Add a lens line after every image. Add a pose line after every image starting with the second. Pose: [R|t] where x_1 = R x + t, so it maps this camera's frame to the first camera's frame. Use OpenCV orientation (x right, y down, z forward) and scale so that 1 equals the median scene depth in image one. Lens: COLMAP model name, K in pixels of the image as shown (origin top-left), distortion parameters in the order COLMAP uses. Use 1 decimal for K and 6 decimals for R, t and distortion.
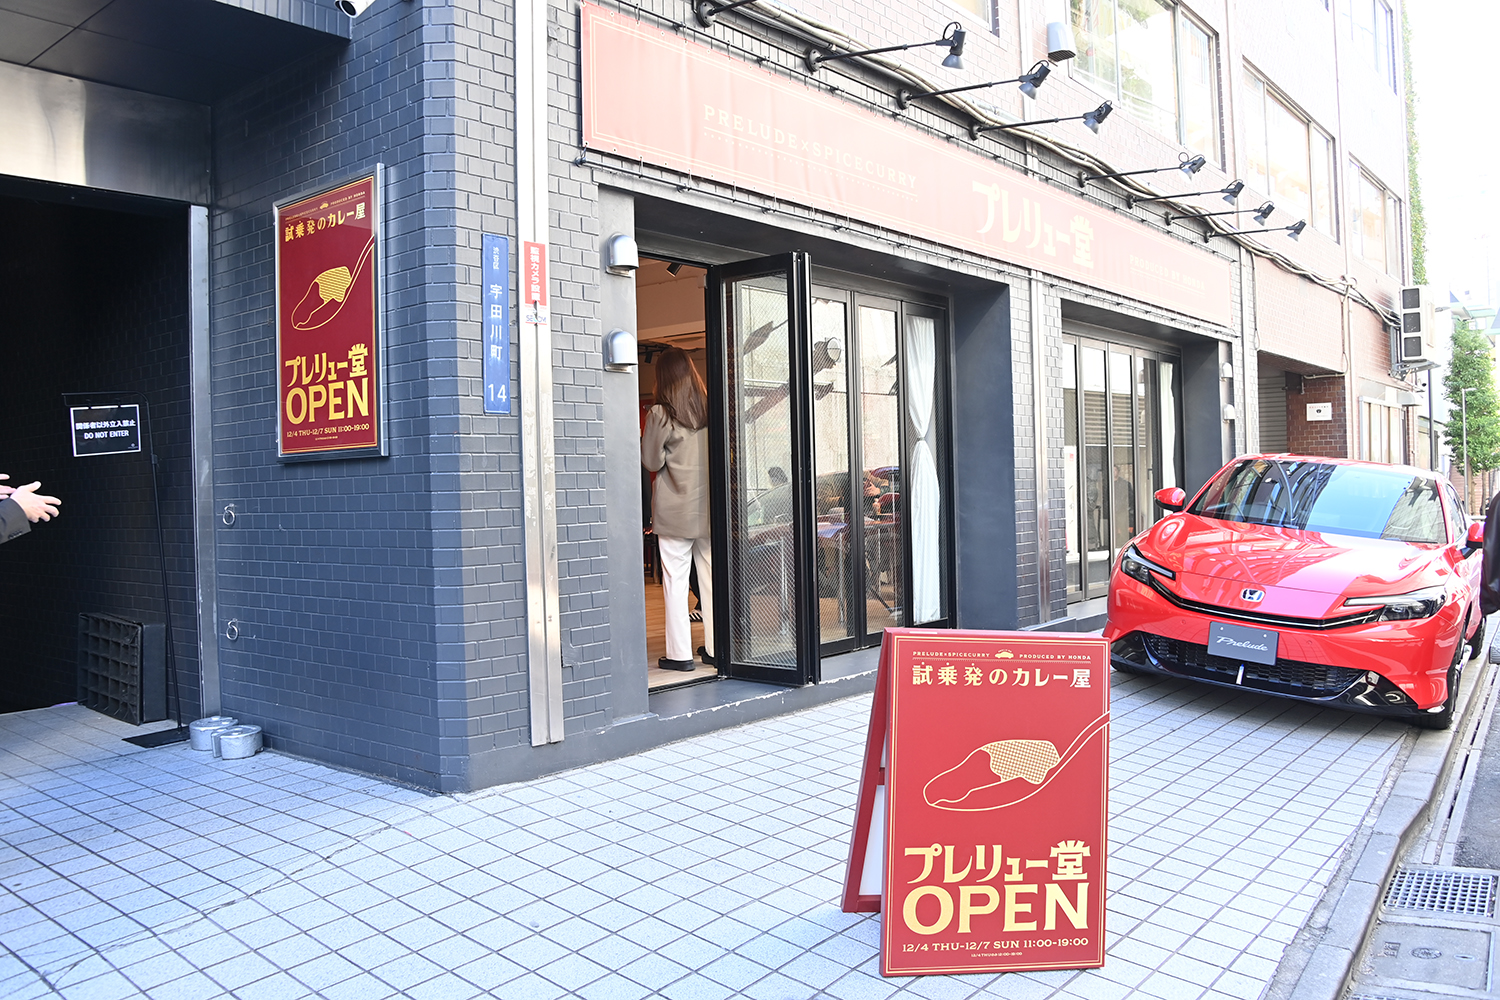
lens RADIAL K [[1207.3, 0, 750.0], [0, 1207.3, 500.0], [0, 0, 1]] dist [-0.128196, 0.073901]
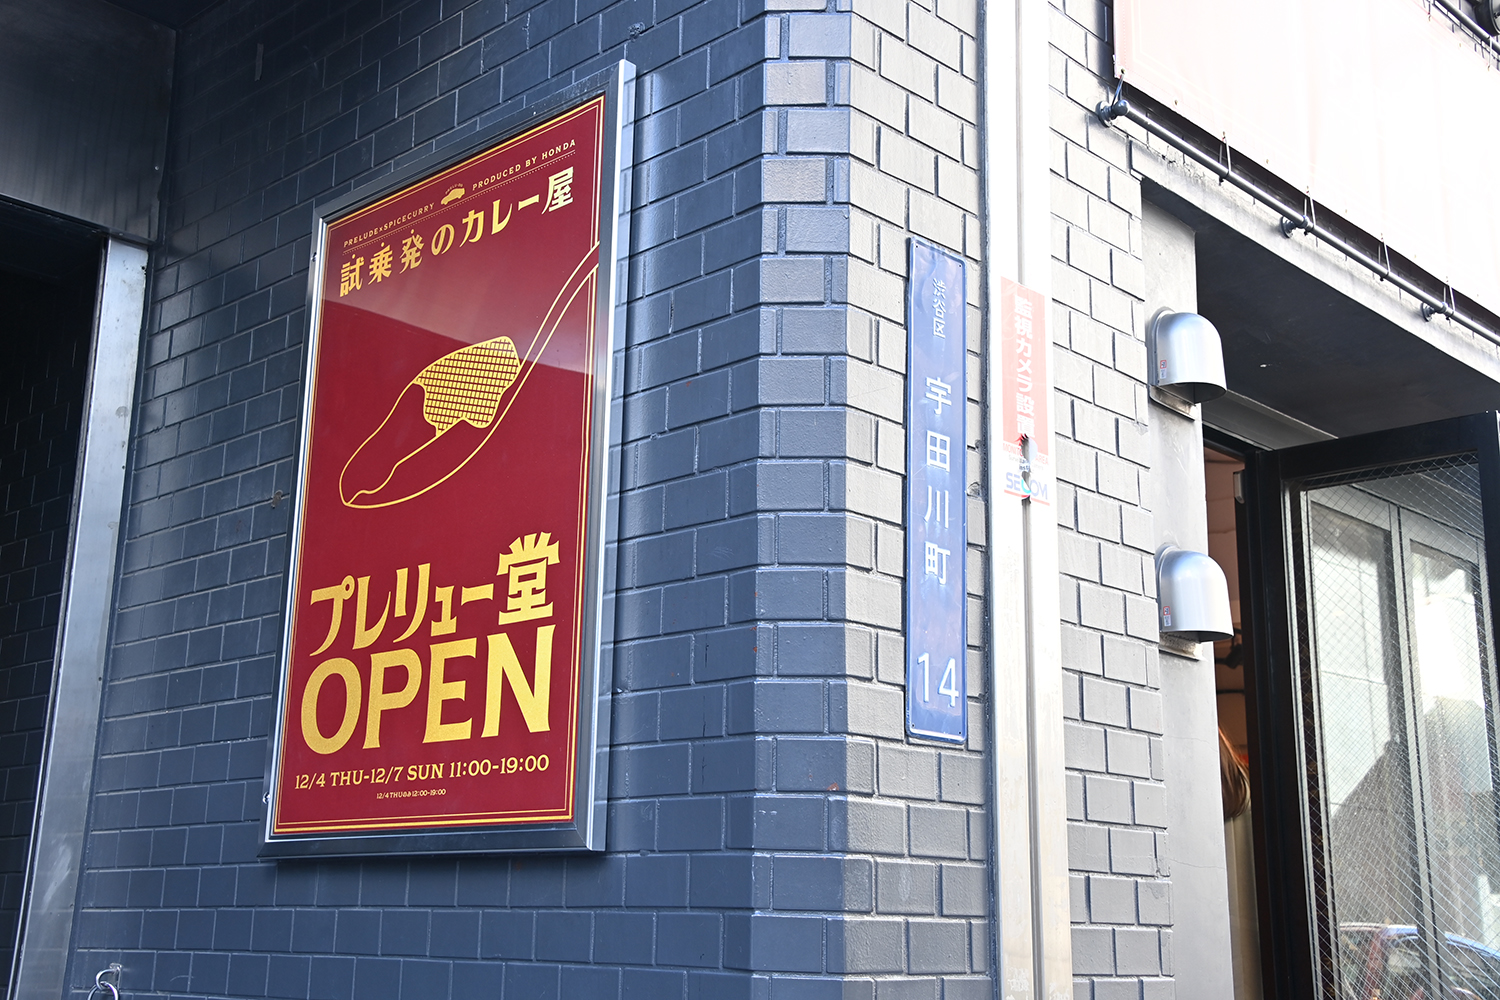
lens RADIAL K [[1769.0, 0, 750.0], [0, 1769.0, 500.0], [0, 0, 1]] dist [0.095886, 0.015527]
pose [[0.995496, 0.026787, -0.090940, -0.206996], [-0.048015, 0.969581, -0.240013, -0.013740], [0.081745, 0.243299, 0.966501, 0.463255]]
